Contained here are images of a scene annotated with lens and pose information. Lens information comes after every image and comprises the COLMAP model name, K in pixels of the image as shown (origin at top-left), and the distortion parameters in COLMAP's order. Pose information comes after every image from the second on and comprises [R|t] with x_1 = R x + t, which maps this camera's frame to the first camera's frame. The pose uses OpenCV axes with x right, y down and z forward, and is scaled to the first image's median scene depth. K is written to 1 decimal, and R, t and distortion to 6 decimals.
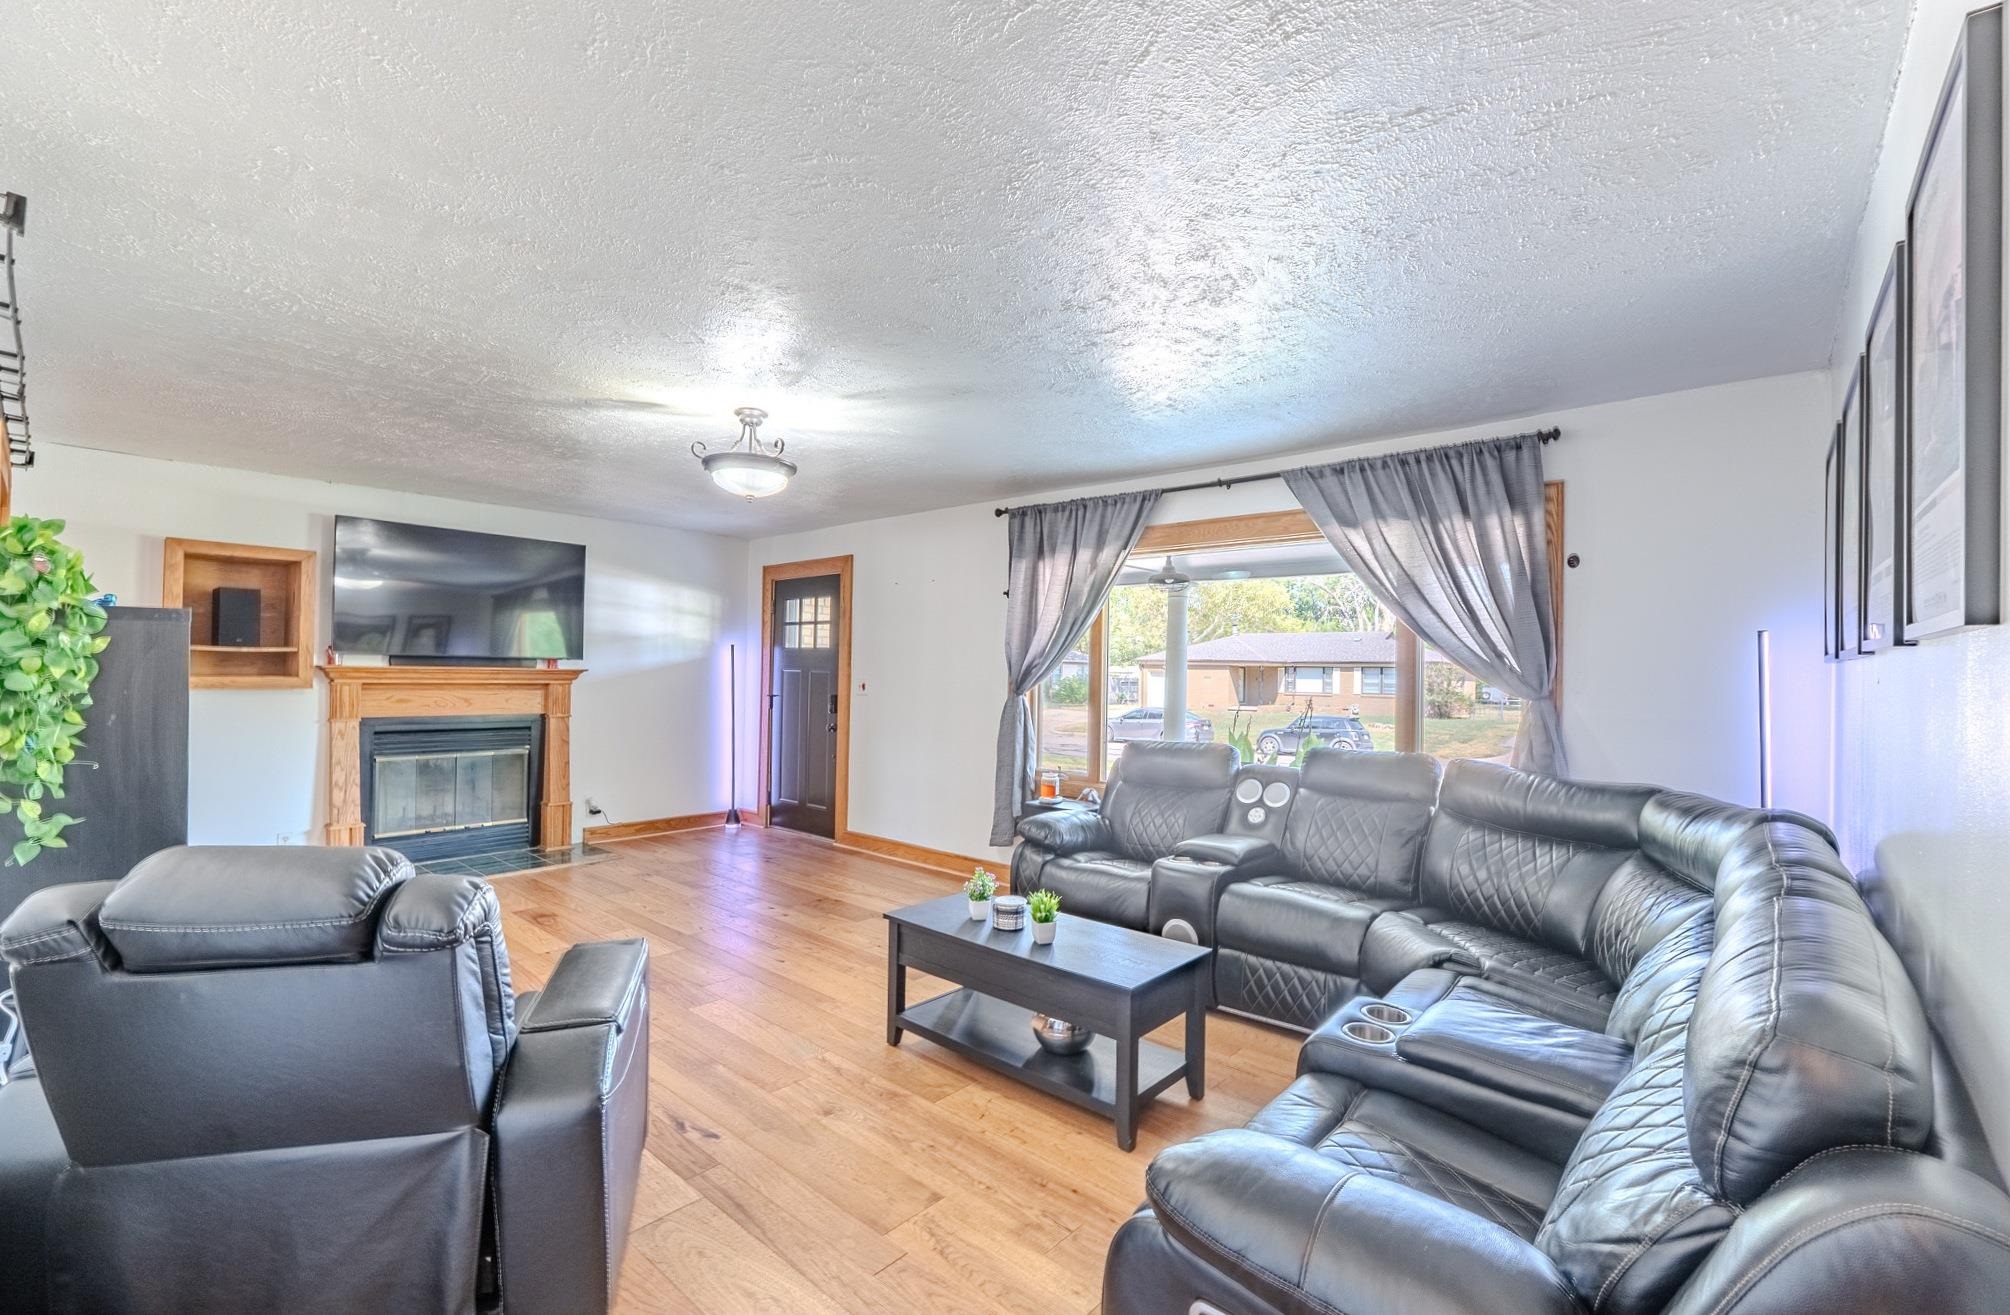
lens RADIAL K [[857.9, 0, 1005.0], [0, 857.9, 657.5], [0, 0, 1]] dist [-0.000232, -0.000001]
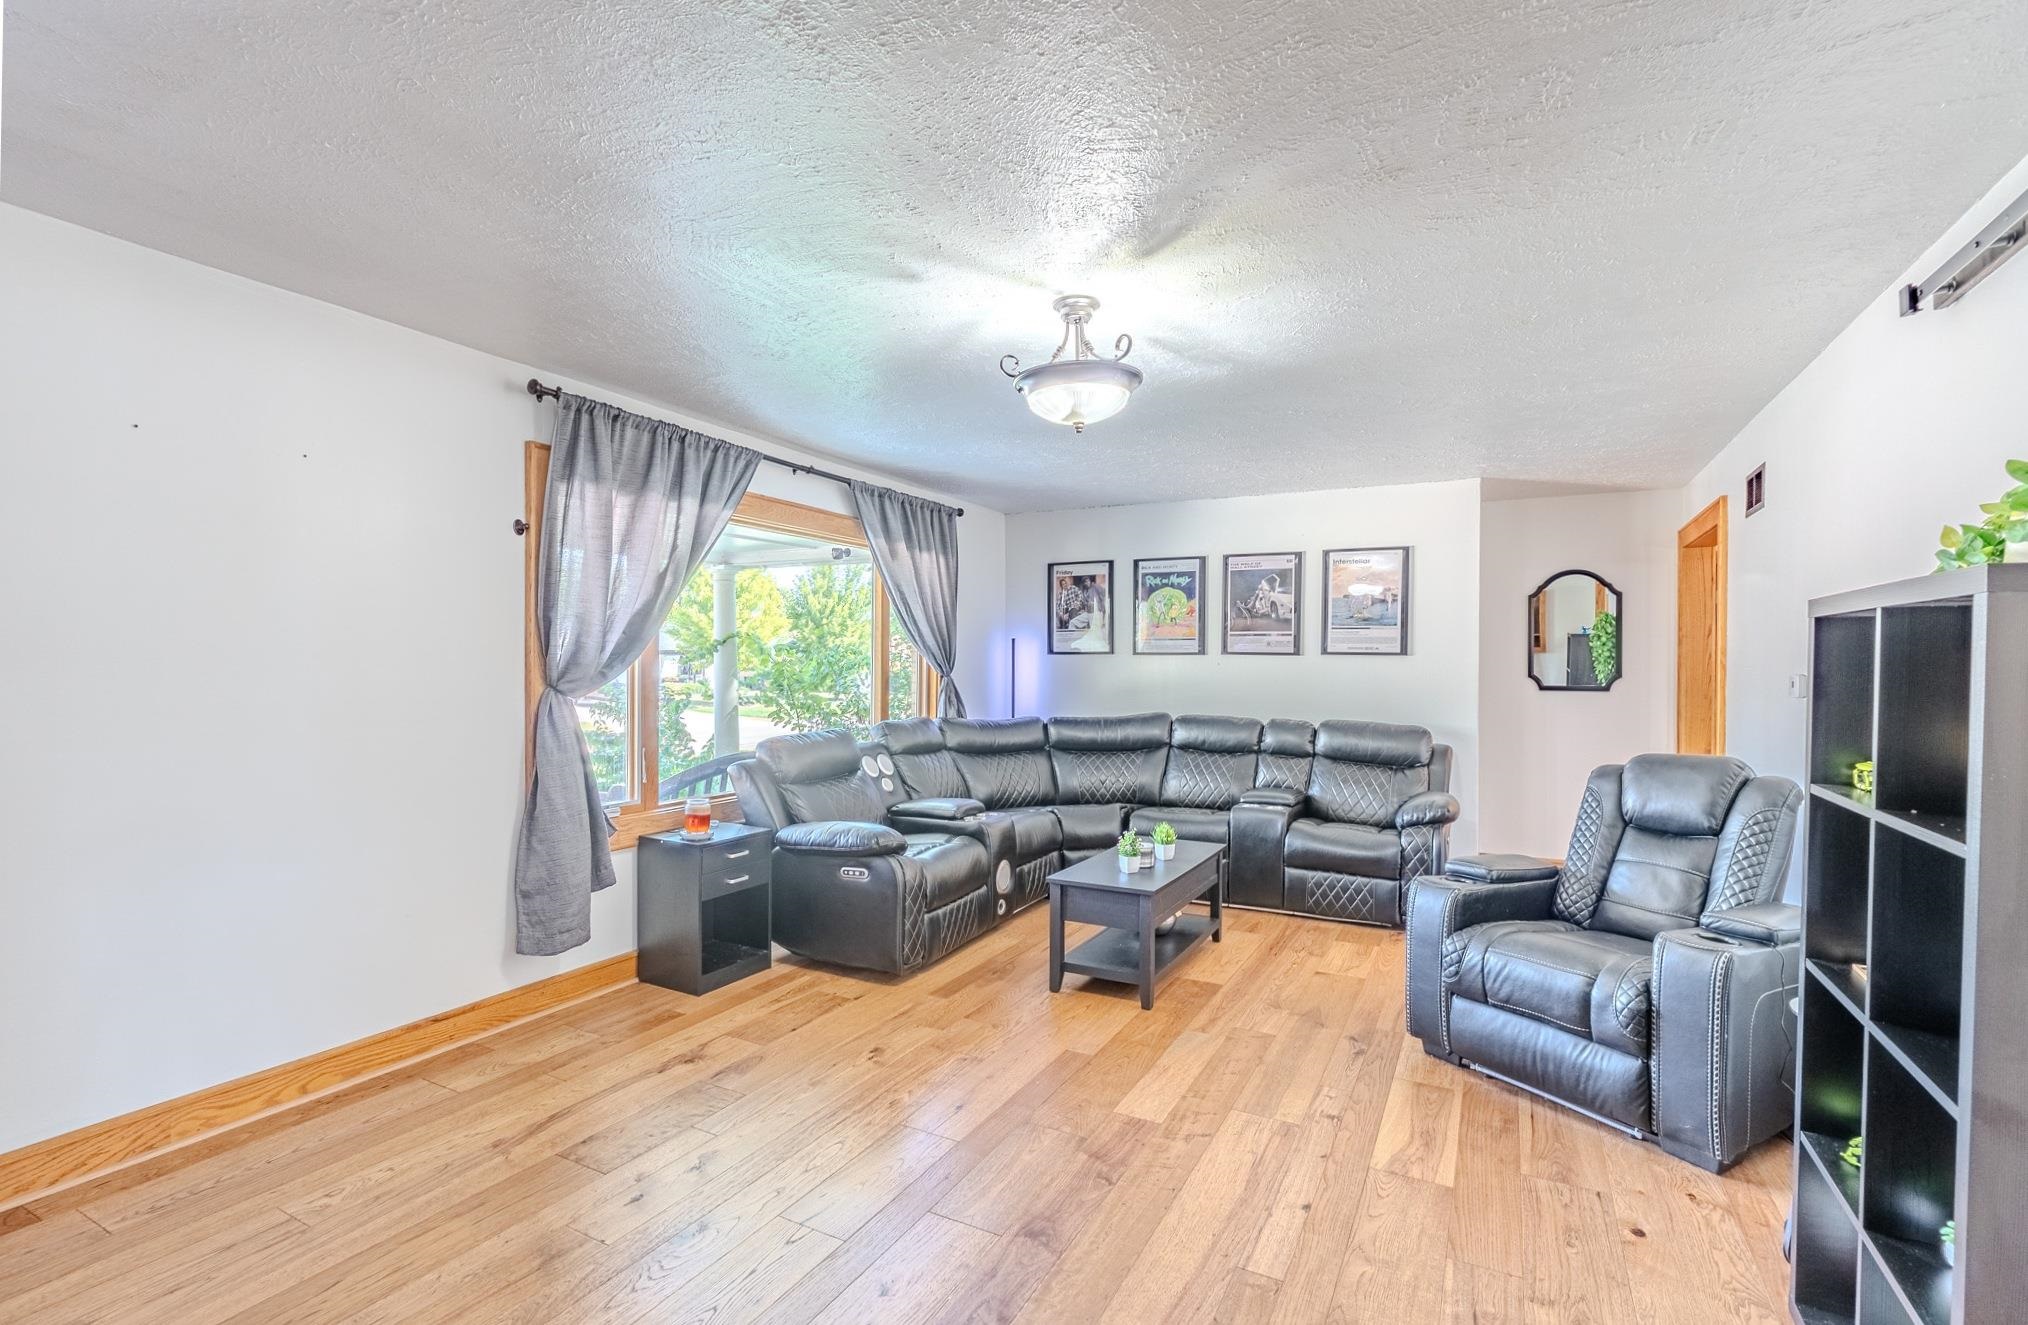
lens RADIAL K [[914.0, 0, 1014.0], [0, 914.0, 662.5], [0, 0, 1]] dist [0.000764, 0.000036]
pose [[-0.232065, -0.030934, 0.972208, -0.873661], [-0.036999, 0.999052, 0.022957, -0.012300], [-0.971996, -0.030643, -0.232989, 1.037967]]
